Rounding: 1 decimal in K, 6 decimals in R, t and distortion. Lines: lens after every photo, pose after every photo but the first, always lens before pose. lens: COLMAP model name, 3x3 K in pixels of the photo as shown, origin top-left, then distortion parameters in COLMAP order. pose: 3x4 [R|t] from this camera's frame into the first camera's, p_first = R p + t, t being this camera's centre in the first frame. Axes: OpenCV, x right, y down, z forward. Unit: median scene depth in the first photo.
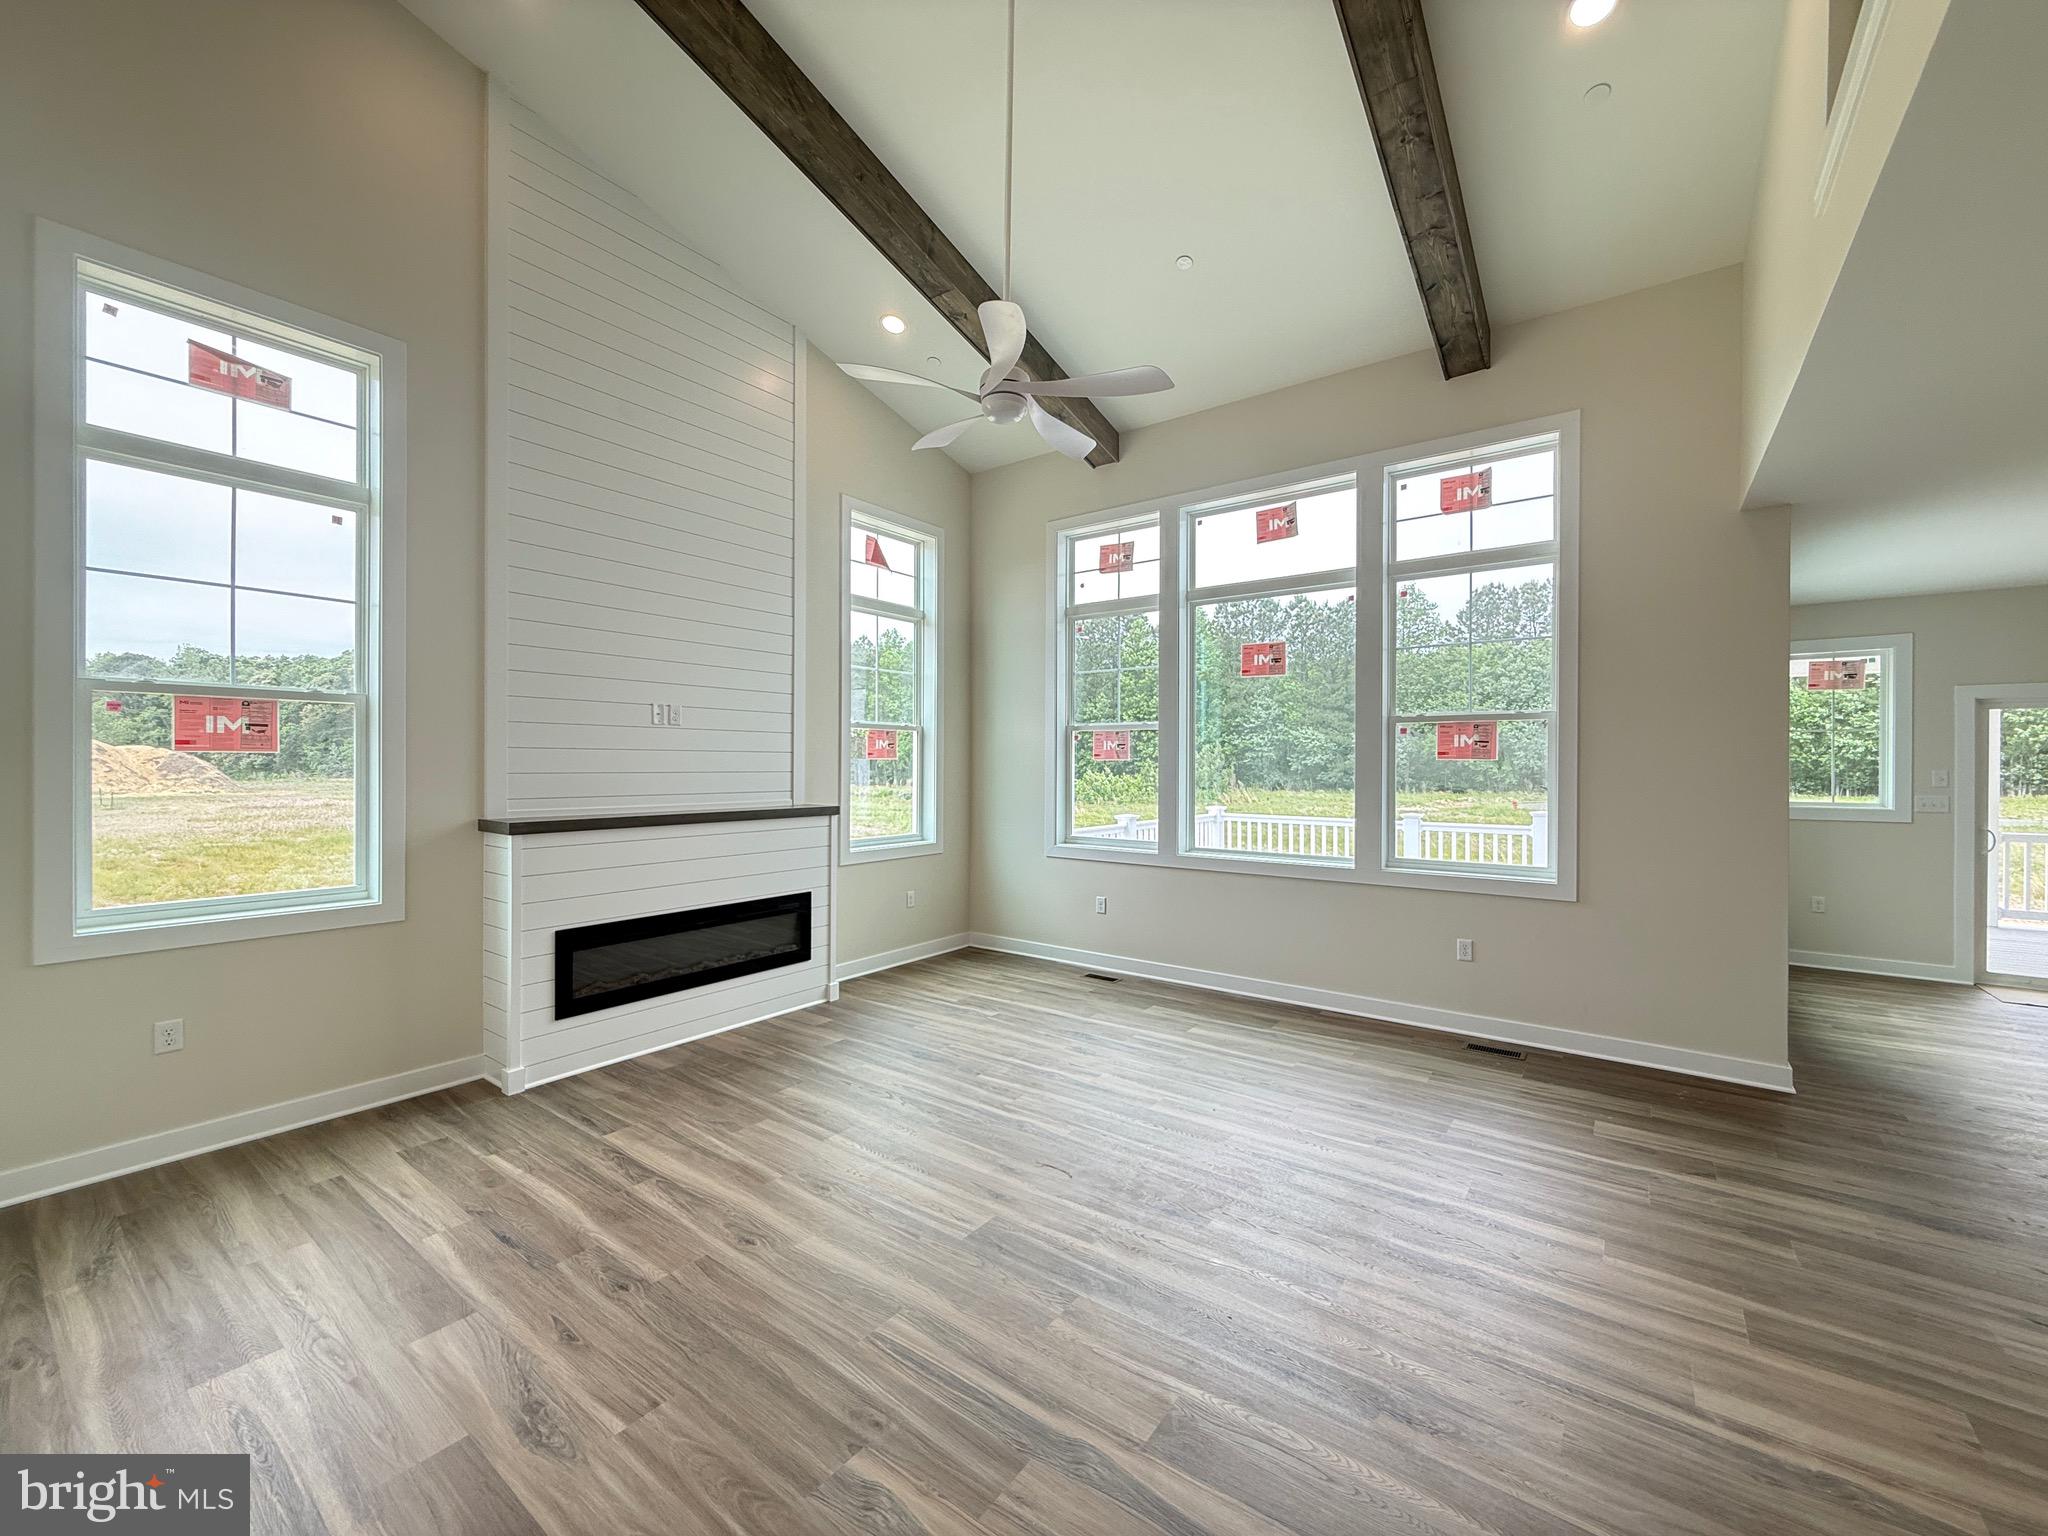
lens RADIAL K [[814.7, 0, 1022.4], [0, 814.7, 776.2], [0, 0, 1]] dist [-0.000465, -0.000400]
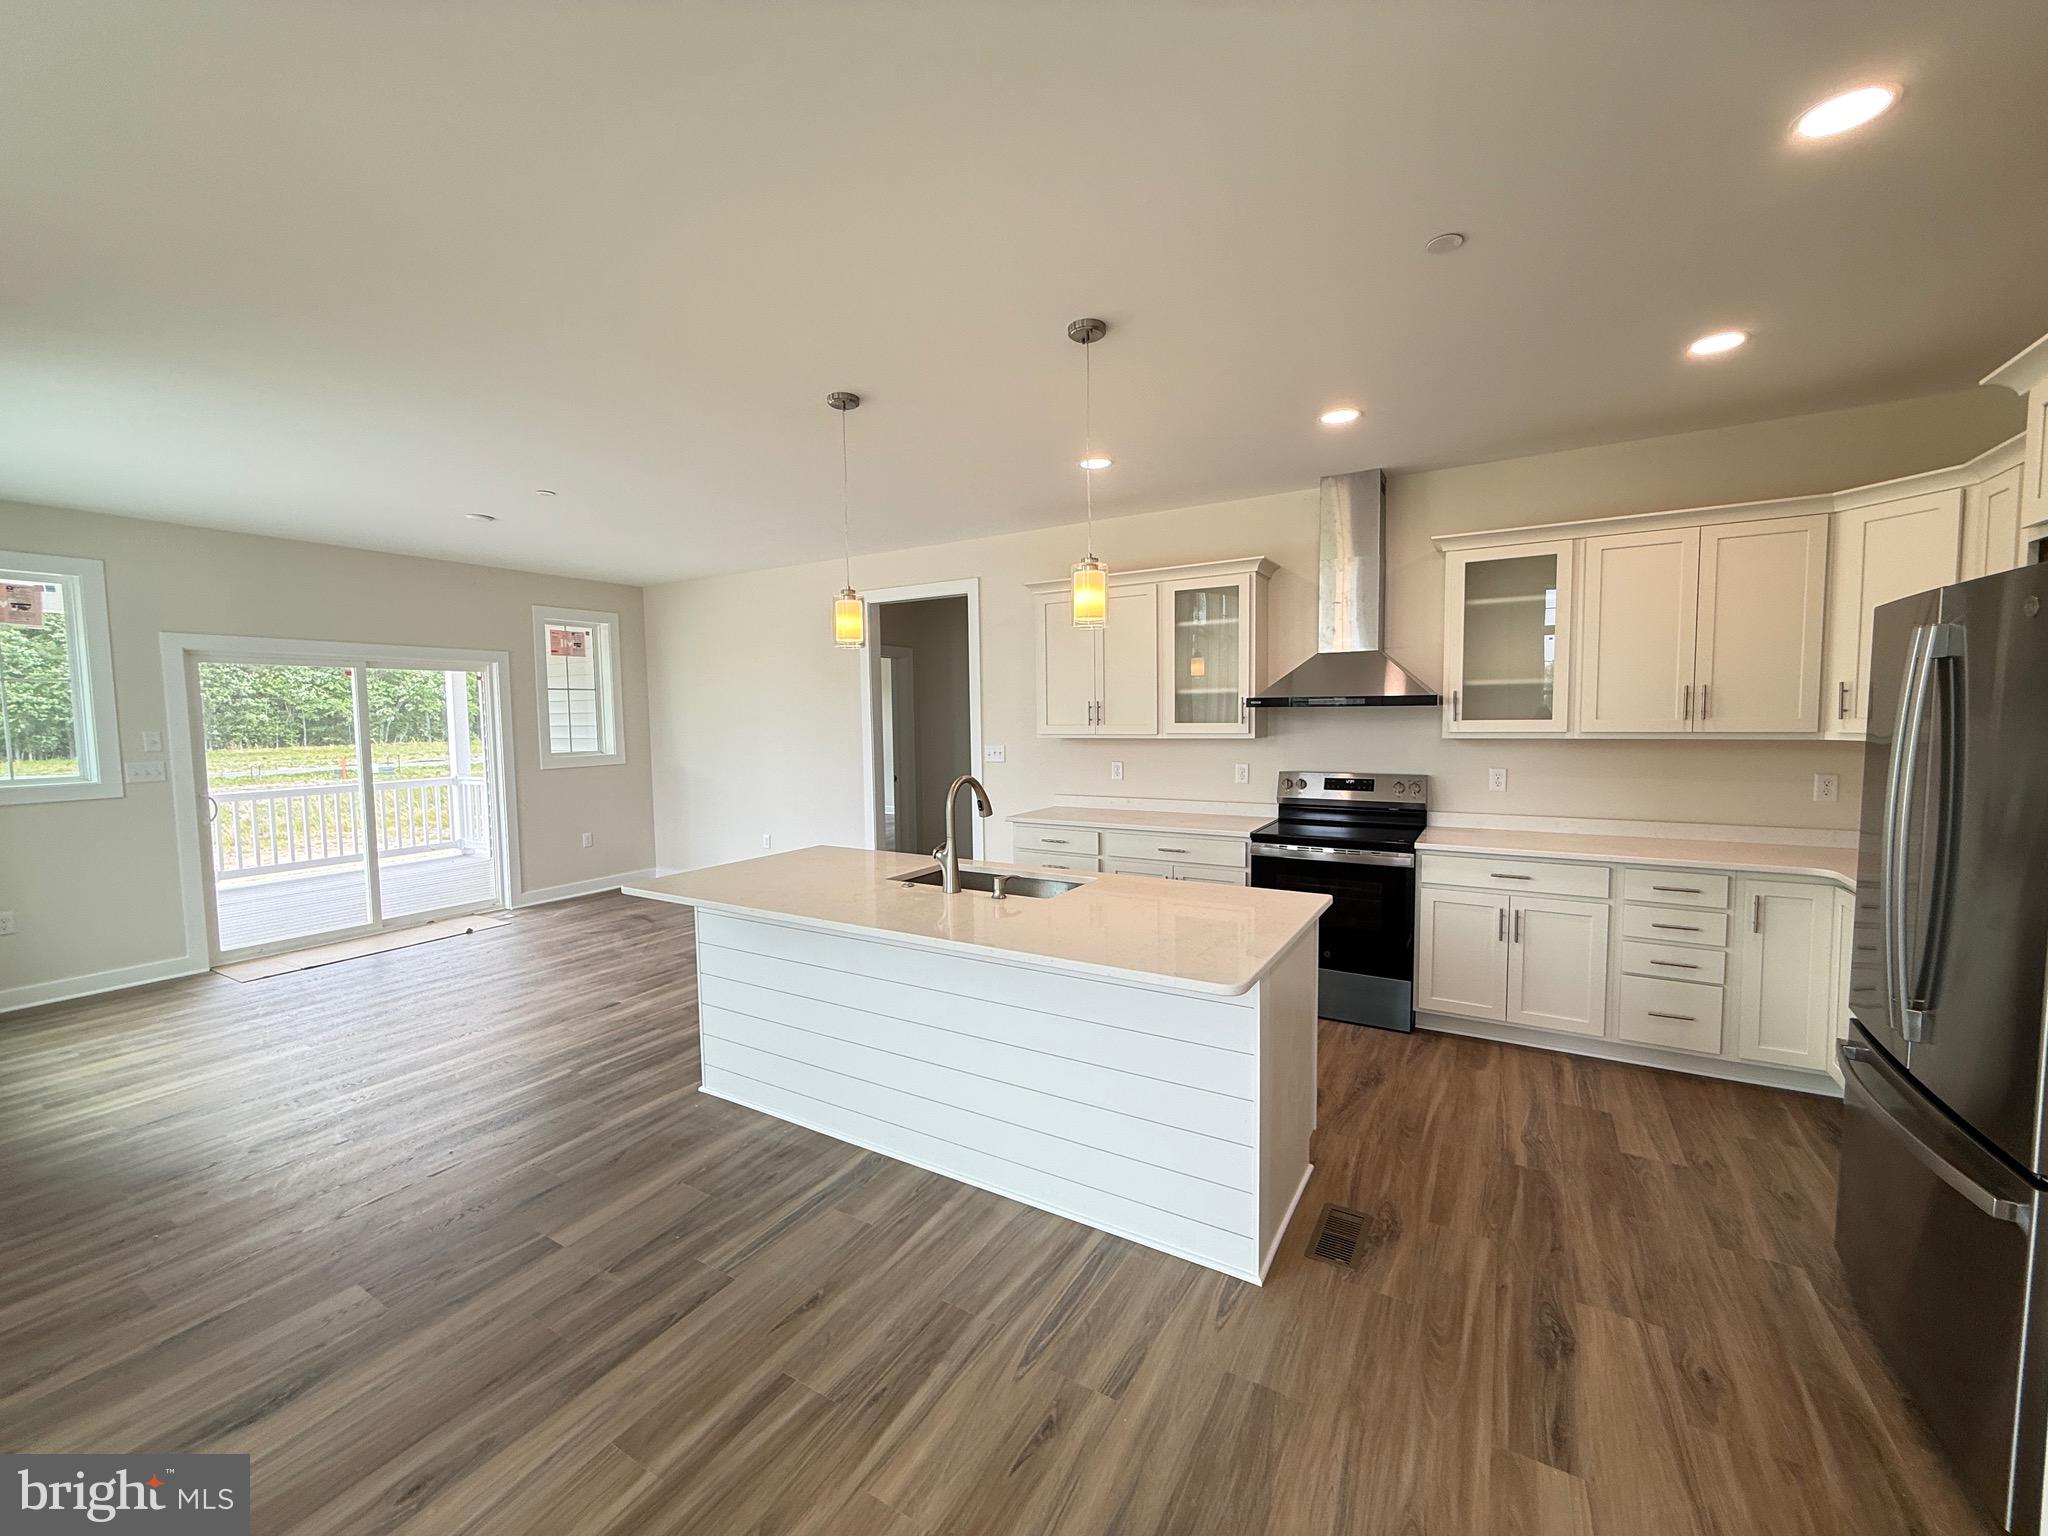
lens RADIAL K [[814.7, 0, 1020.9], [0, 814.7, 777.8], [0, 0, 1]] dist [-0.000465, -0.000400]
pose [[-0.102866, -0.070153, 0.992218, 0.199115], [0.018192, 0.997210, 0.072392, -0.004584], [-0.994529, 0.025497, -0.101302, 0.194331]]
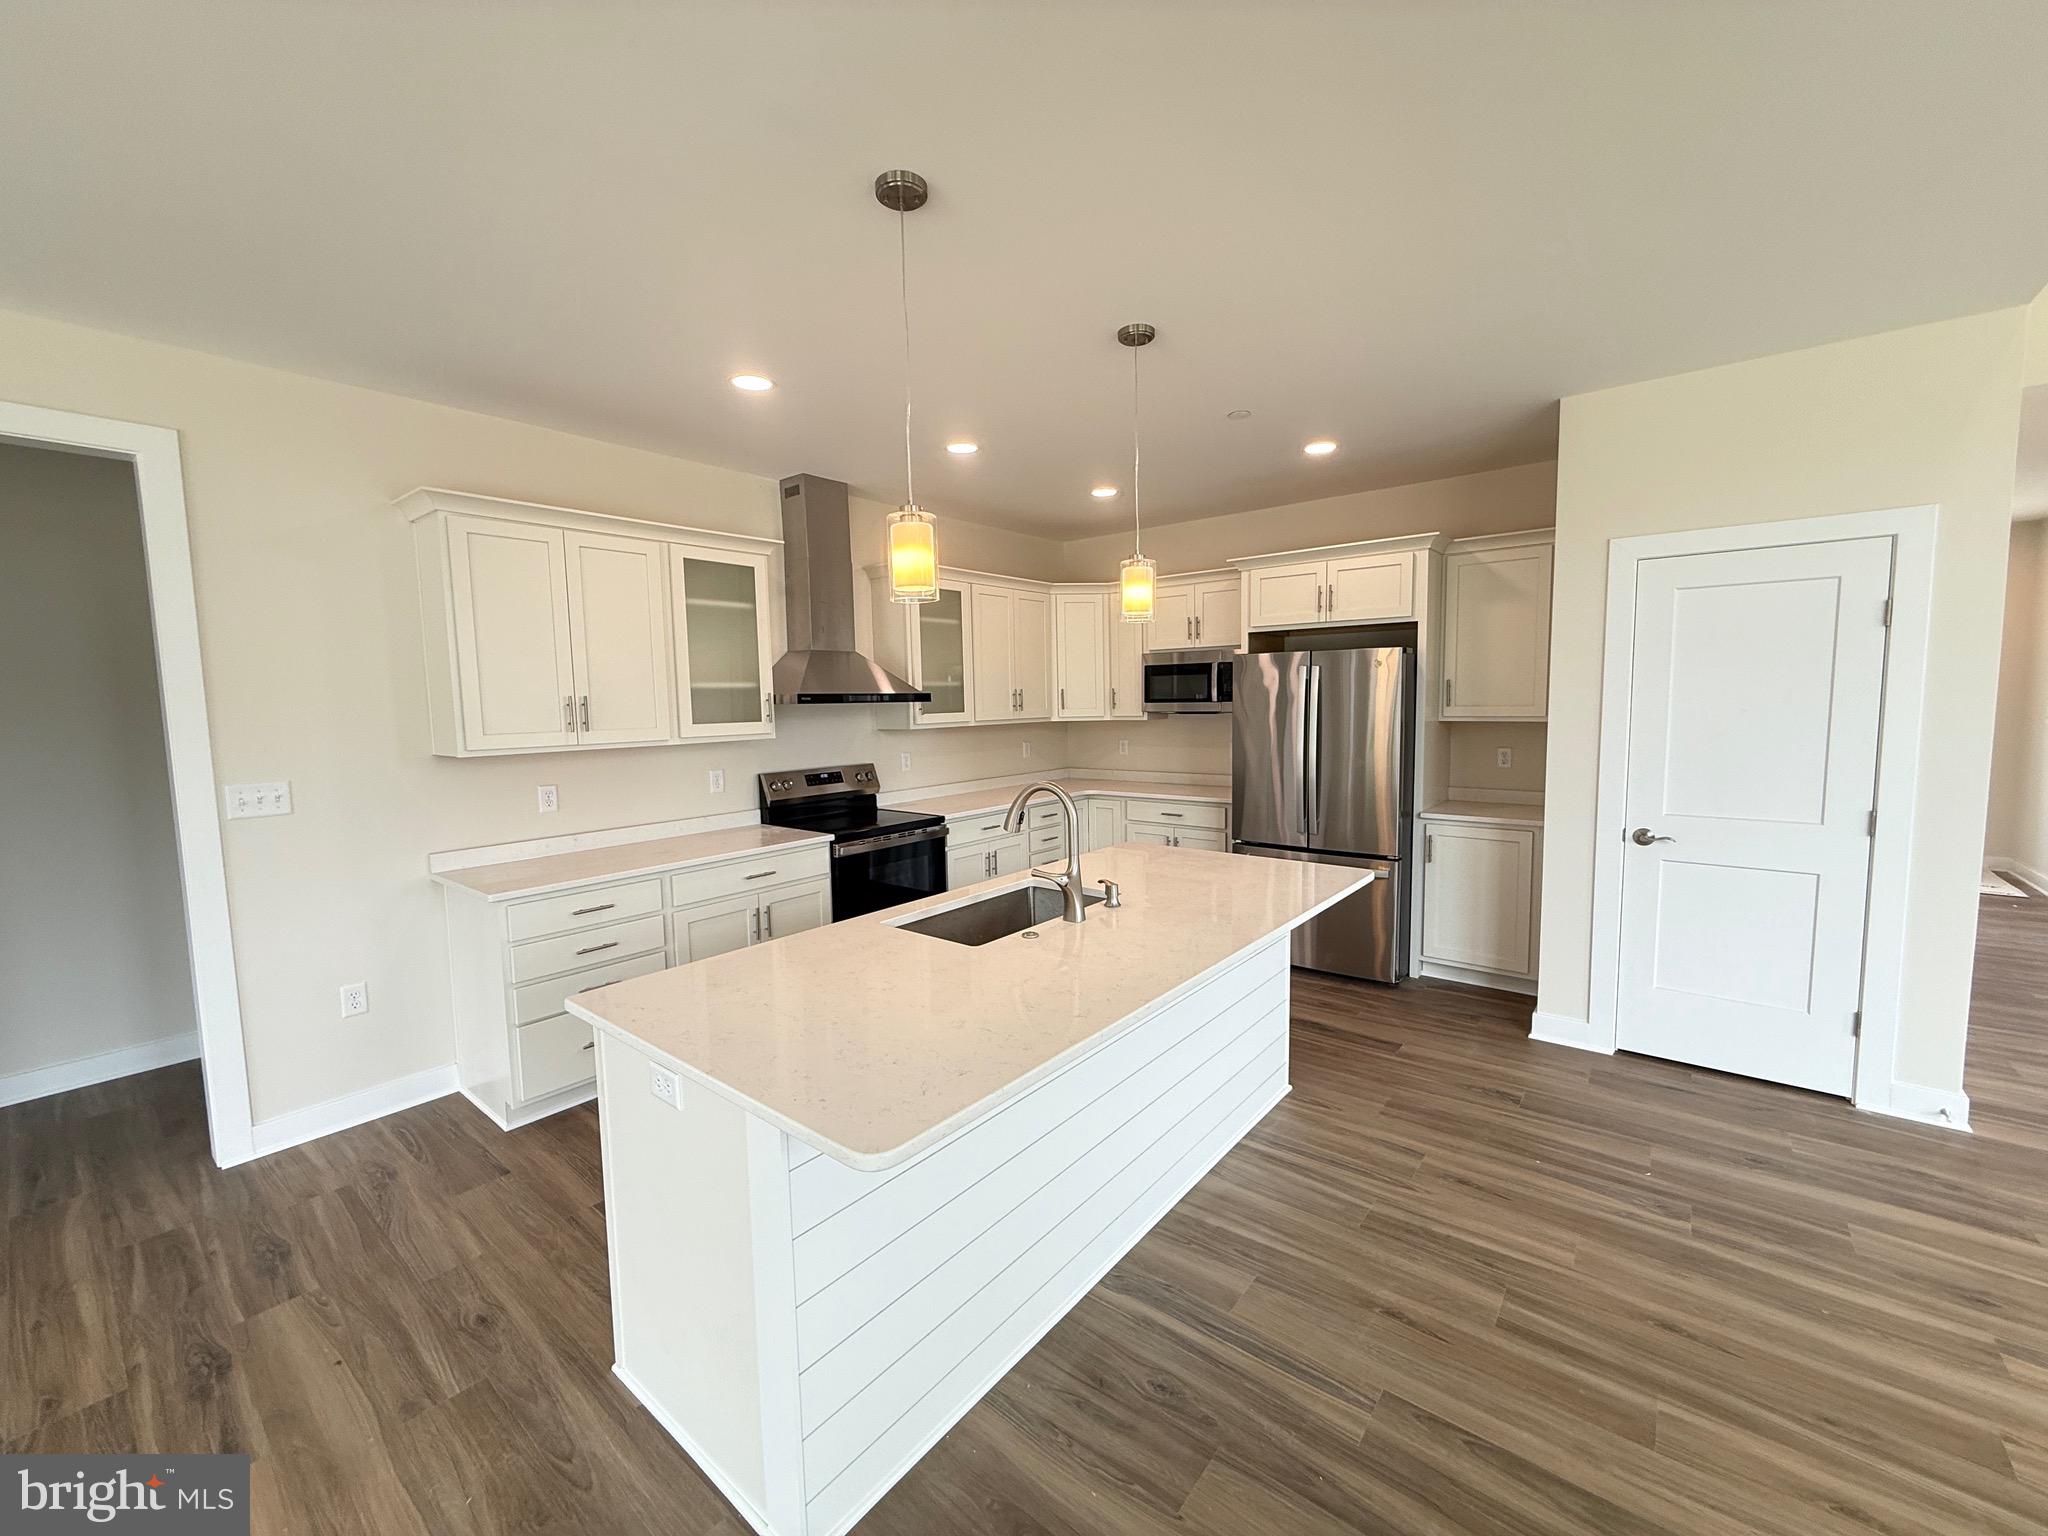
lens RADIAL K [[814.7, 0, 1019.5], [0, 814.7, 769.3], [0, 0, 1]] dist [-0.000465, -0.000400]
pose [[-0.998663, 0.023205, 0.046196, 0.629375], [0.027314, 0.995531, 0.090401, -0.012261], [-0.043892, 0.091542, -0.994833, 0.537326]]
